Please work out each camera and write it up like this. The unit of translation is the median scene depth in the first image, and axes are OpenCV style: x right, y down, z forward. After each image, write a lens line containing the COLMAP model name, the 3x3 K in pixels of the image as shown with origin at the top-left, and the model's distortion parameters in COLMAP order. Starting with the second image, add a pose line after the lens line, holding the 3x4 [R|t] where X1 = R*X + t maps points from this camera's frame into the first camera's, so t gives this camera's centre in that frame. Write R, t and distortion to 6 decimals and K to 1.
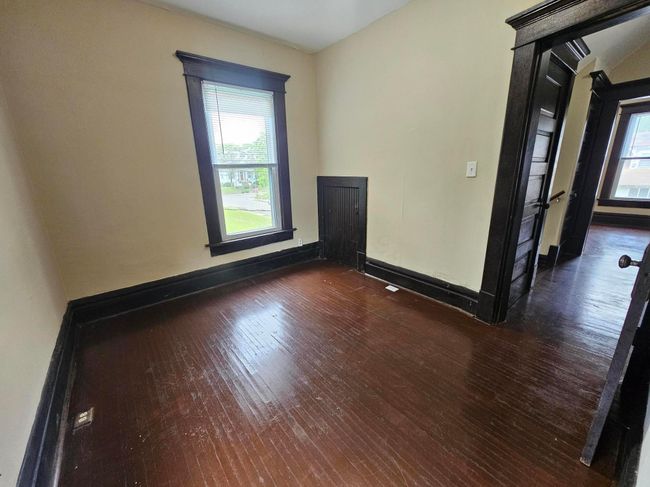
lens RADIAL K [[272.3, 0, 326.1], [0, 272.3, 244.6], [0, 0, 1]] dist [-0.000571, -0.000320]
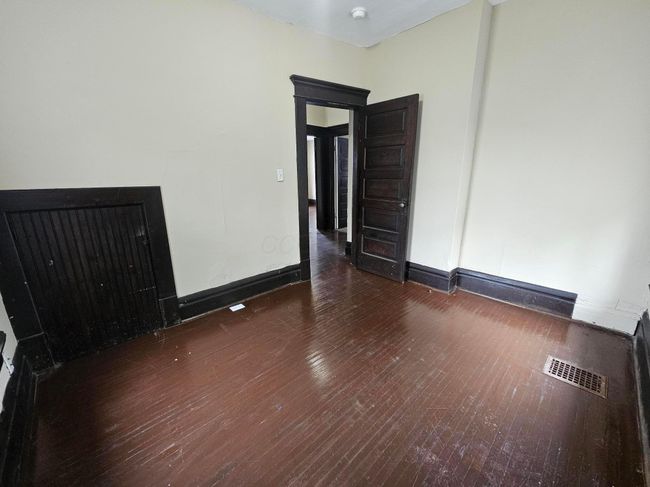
lens RADIAL K [[272.3, 0, 326.1], [0, 272.3, 244.6], [0, 0, 1]] dist [-0.000571, -0.000320]
pose [[-0.097248, -0.229779, 0.968372, -0.640296], [0.276228, 0.928527, 0.248064, -0.182208], [-0.956159, 0.291616, -0.026826, 0.730673]]
